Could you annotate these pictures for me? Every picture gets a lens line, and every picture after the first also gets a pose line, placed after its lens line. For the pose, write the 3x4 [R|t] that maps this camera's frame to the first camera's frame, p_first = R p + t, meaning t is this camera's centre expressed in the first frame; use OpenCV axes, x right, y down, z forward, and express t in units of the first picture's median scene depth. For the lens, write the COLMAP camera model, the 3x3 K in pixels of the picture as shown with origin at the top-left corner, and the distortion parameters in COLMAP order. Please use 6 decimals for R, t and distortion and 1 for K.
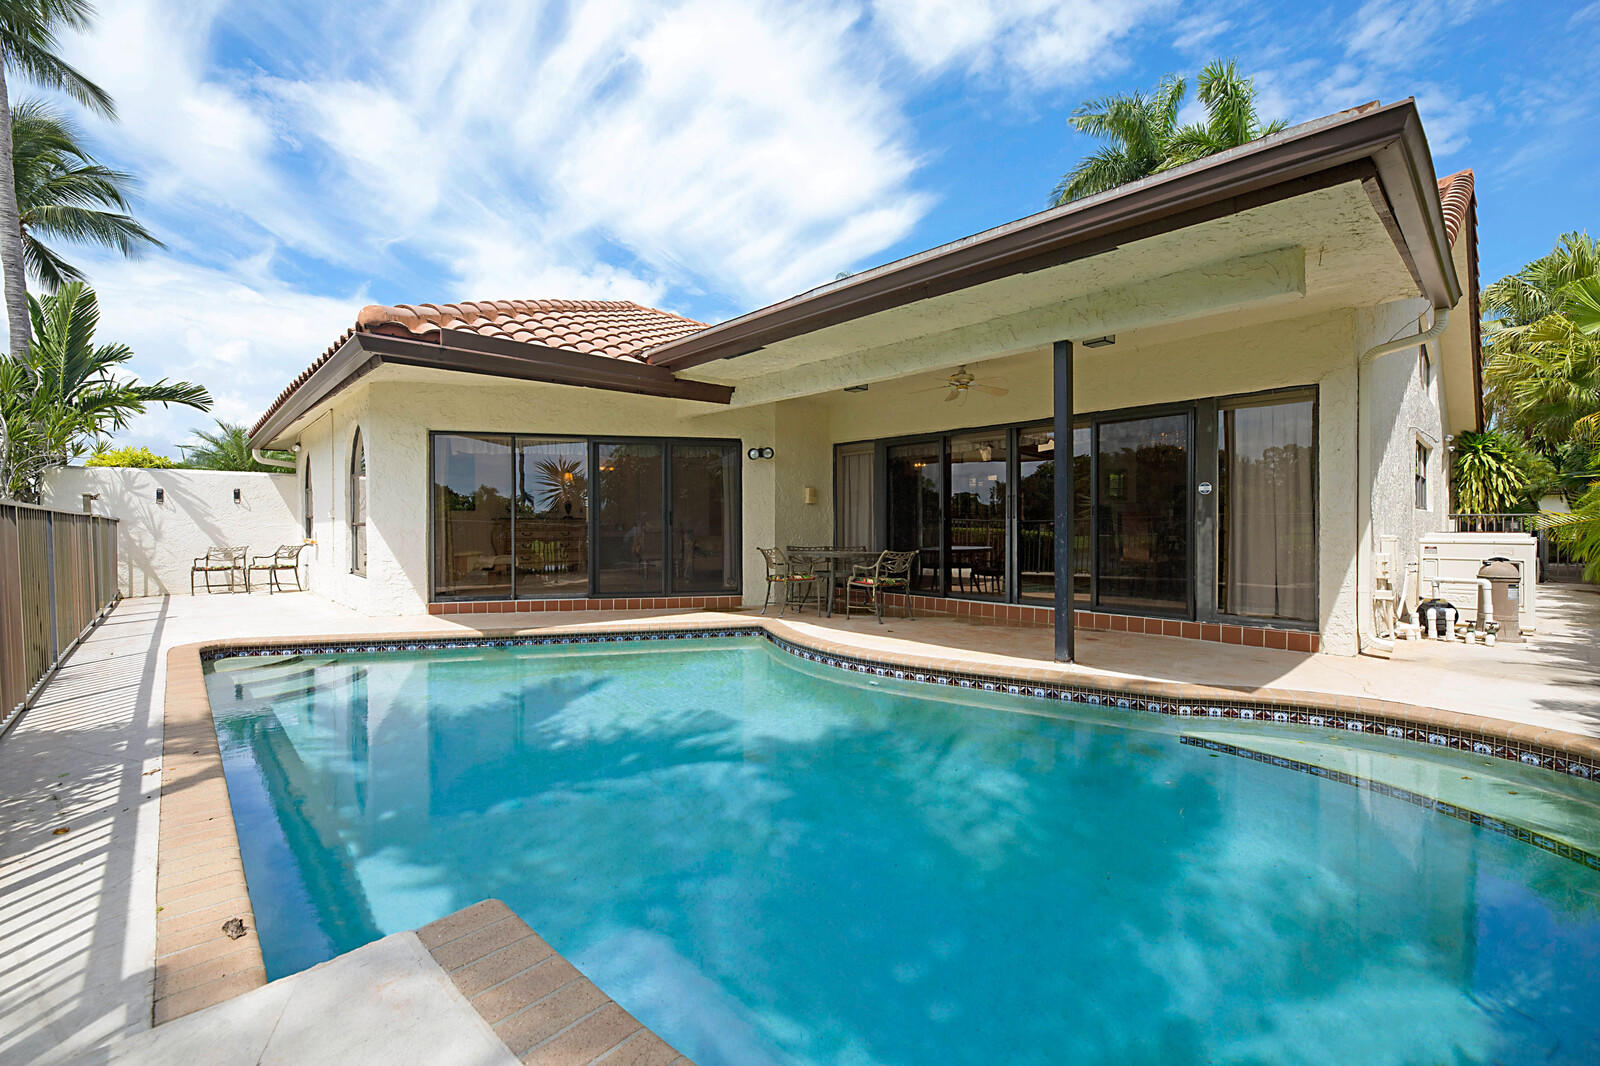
lens RADIAL K [[669.4, 0, 800.0], [0, 669.4, 533.0], [0, 0, 1]] dist [-0.009934, 0.000086]
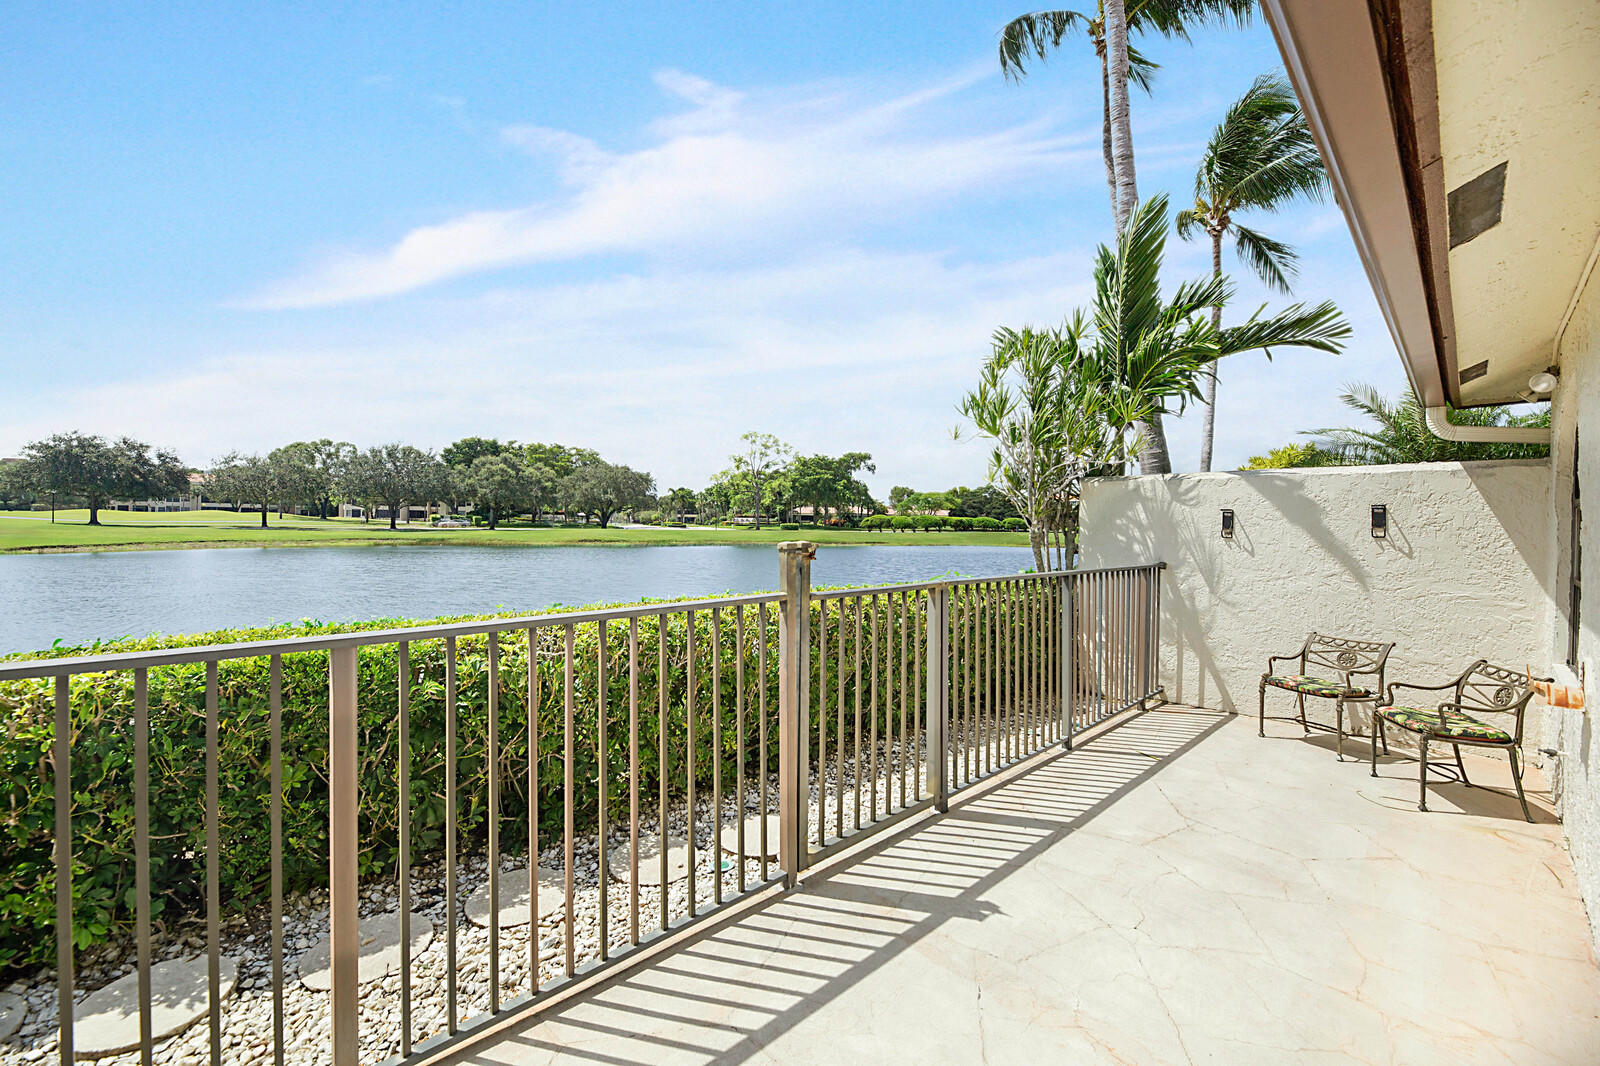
lens RADIAL K [[643.9, 0, 800.0], [0, 643.9, 533.0], [0, 0, 1]] dist [-0.001691, -0.002801]
pose [[0.014091, 0.010998, -0.999840, -0.455547], [-0.025972, 0.999606, 0.010629, -0.044966], [0.999563, 0.025818, 0.014372, 0.648799]]
